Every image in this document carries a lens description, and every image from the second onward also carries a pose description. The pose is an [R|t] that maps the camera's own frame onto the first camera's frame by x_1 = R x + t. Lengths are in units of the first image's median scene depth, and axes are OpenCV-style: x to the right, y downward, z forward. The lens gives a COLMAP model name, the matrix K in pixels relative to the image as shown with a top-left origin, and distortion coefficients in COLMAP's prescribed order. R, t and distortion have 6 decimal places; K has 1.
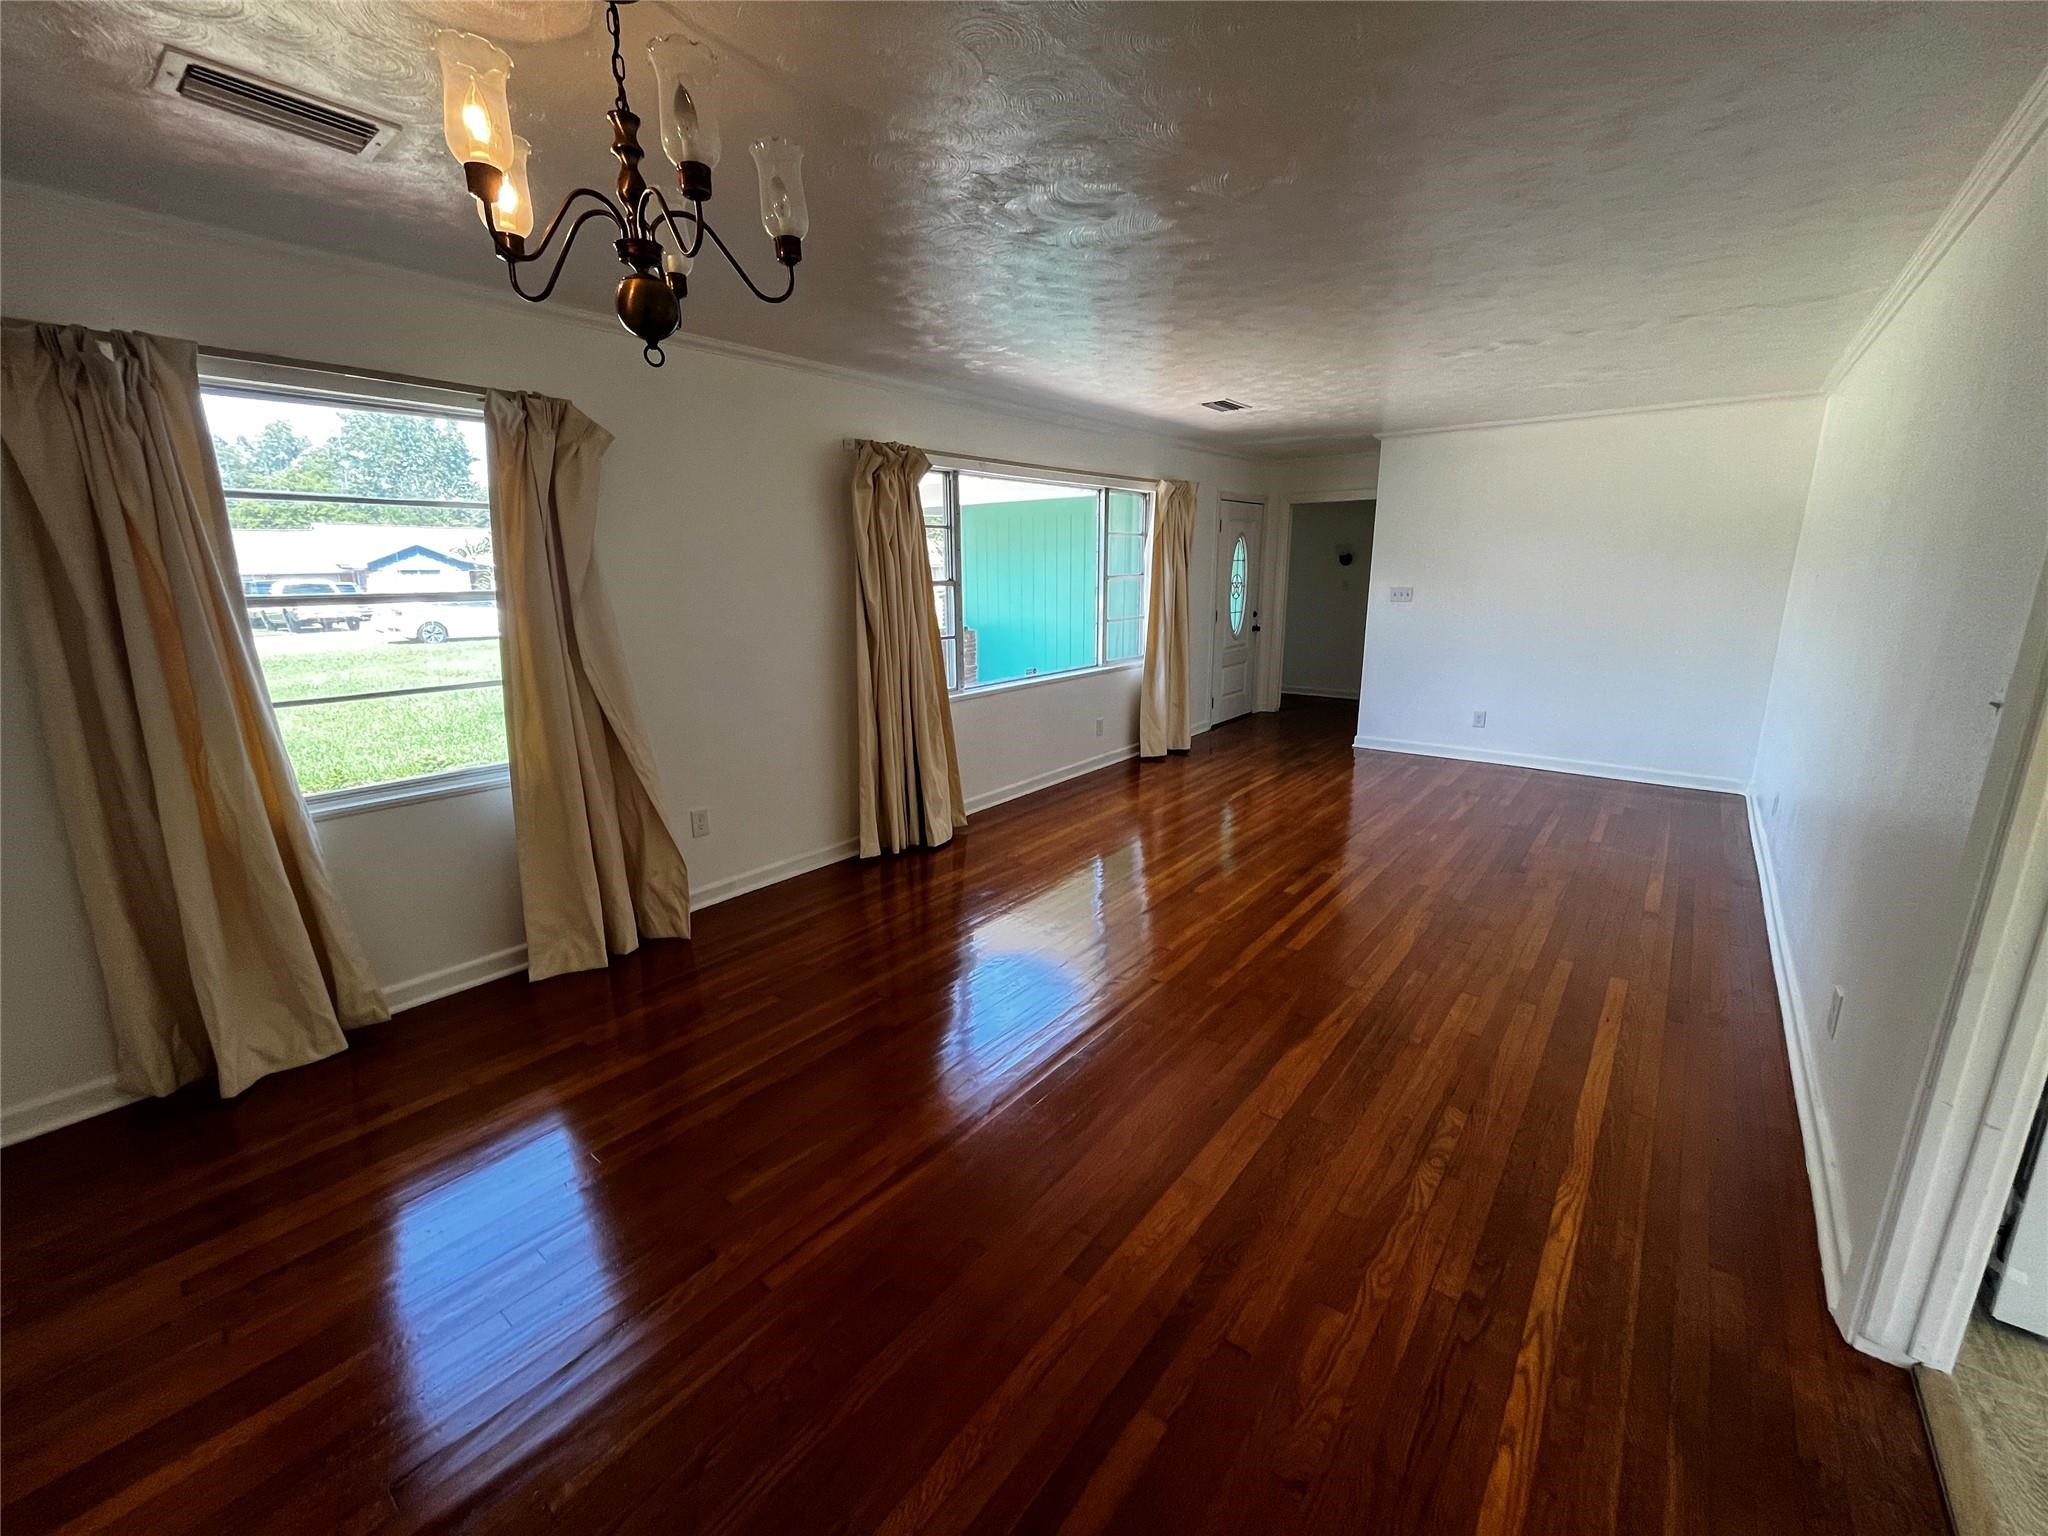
lens RADIAL K [[828.8, 0, 1030.6], [0, 828.8, 769.8], [0, 0, 1]] dist [-0.003700, -0.000217]
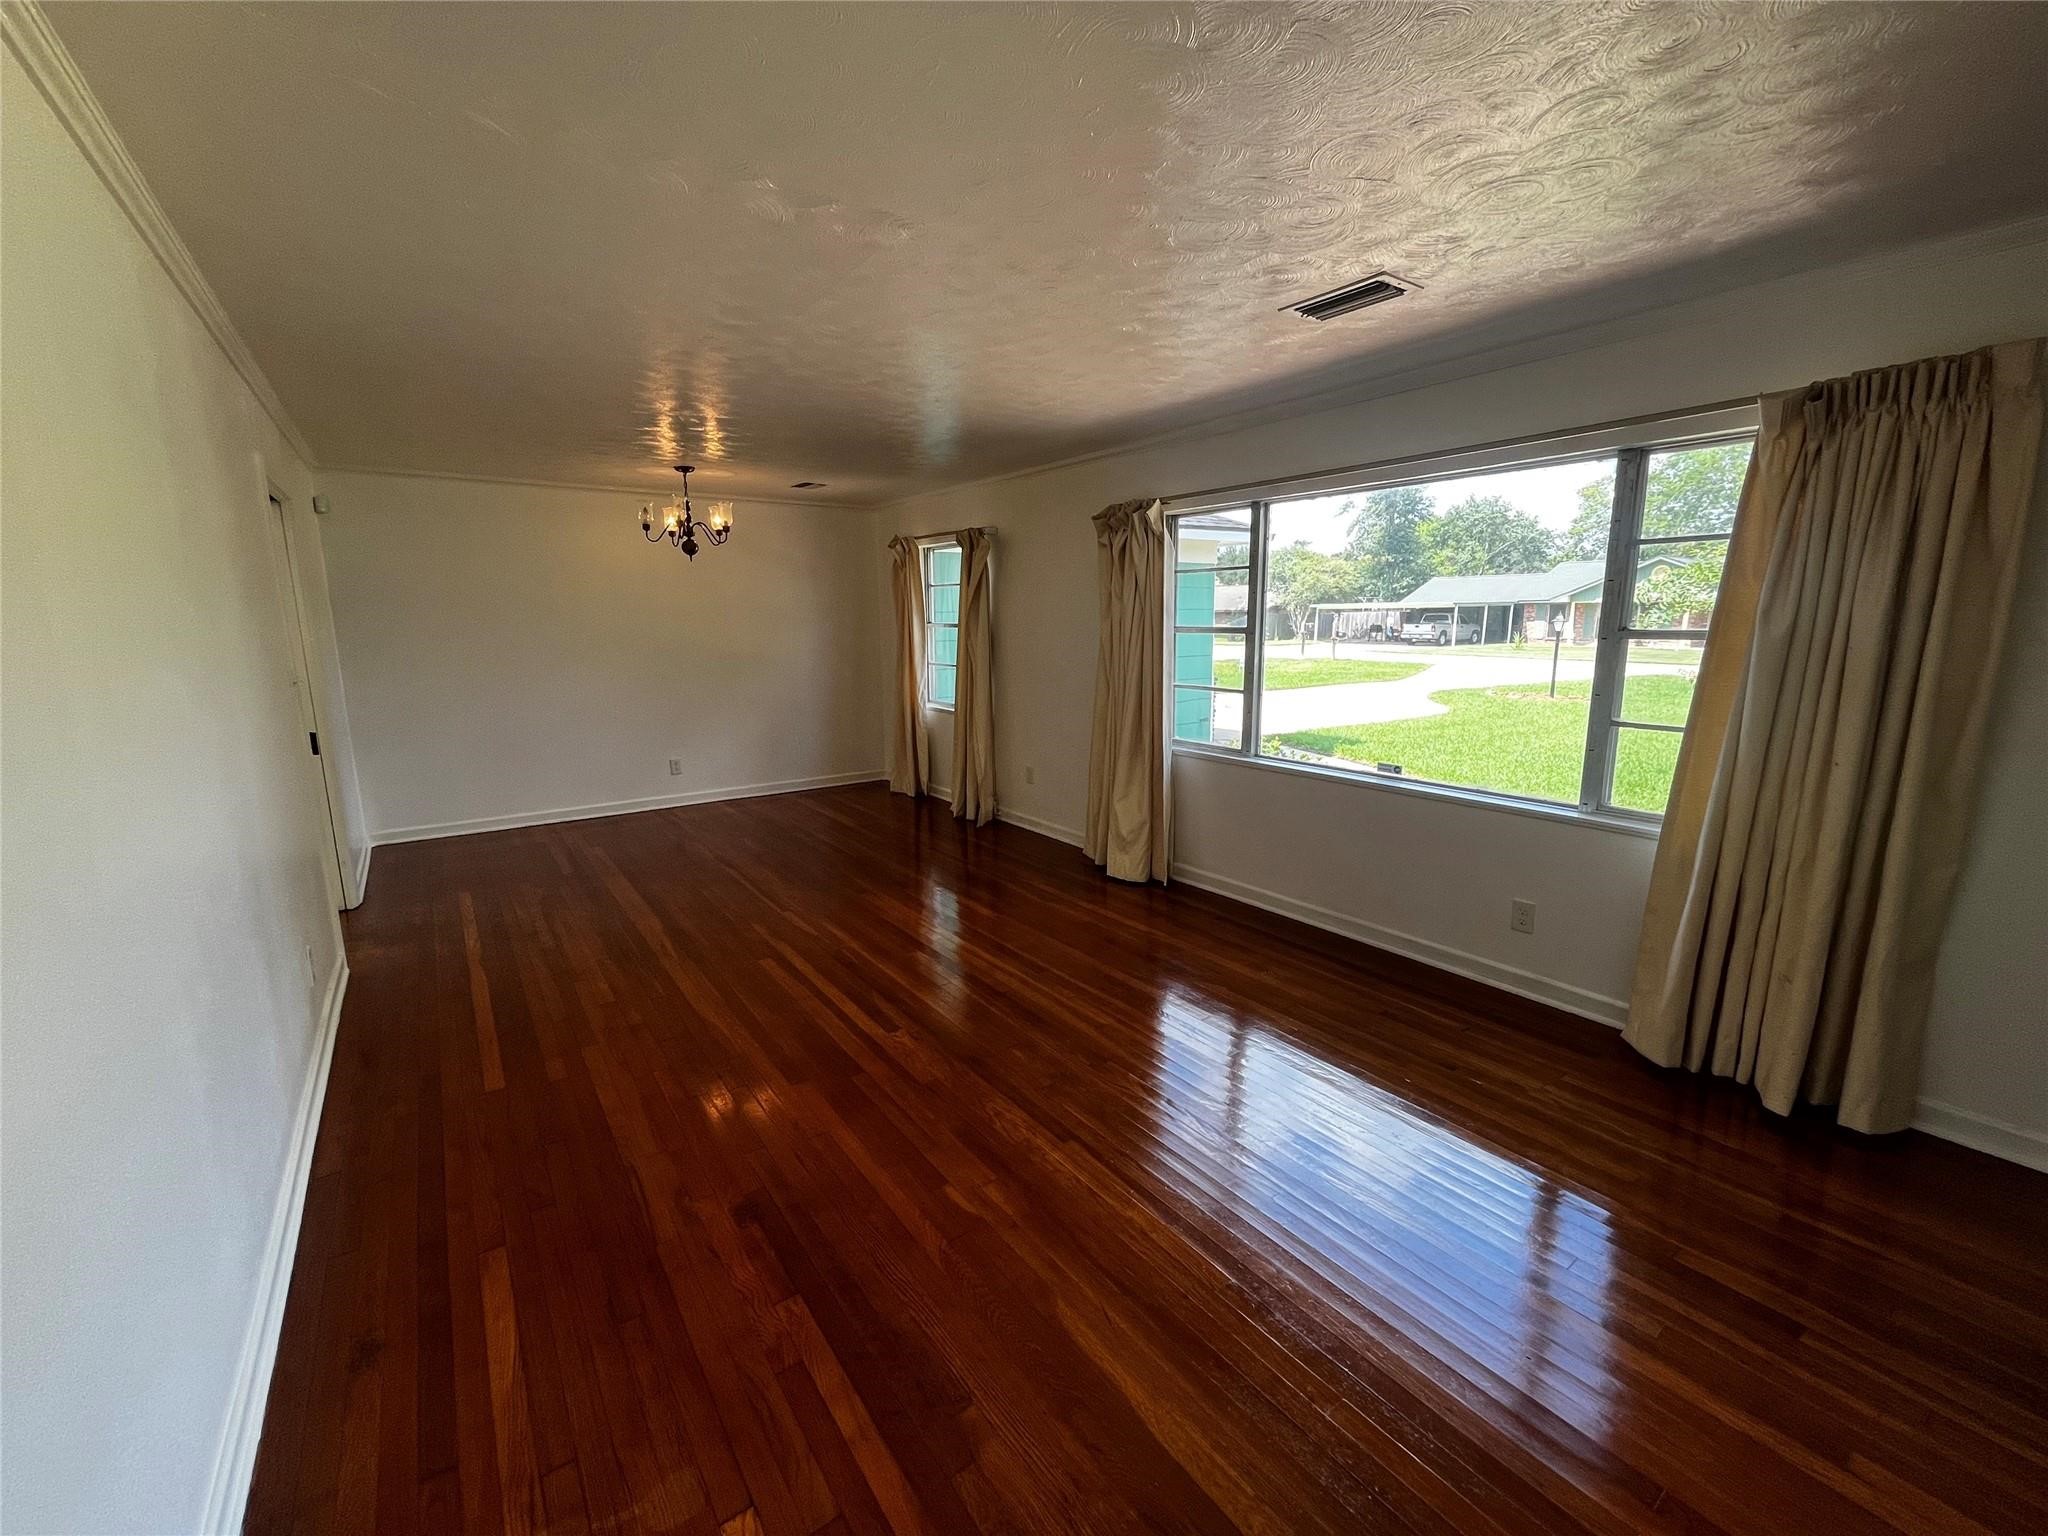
lens RADIAL K [[828.8, 0, 1019.5], [0, 828.8, 771.8], [0, 0, 1]] dist [-0.003700, -0.000217]
pose [[-0.275455, 0.191276, -0.942092, 1.014646], [-0.218832, 0.941799, 0.255200, -0.316595], [0.936075, 0.276457, -0.217566, 1.241746]]
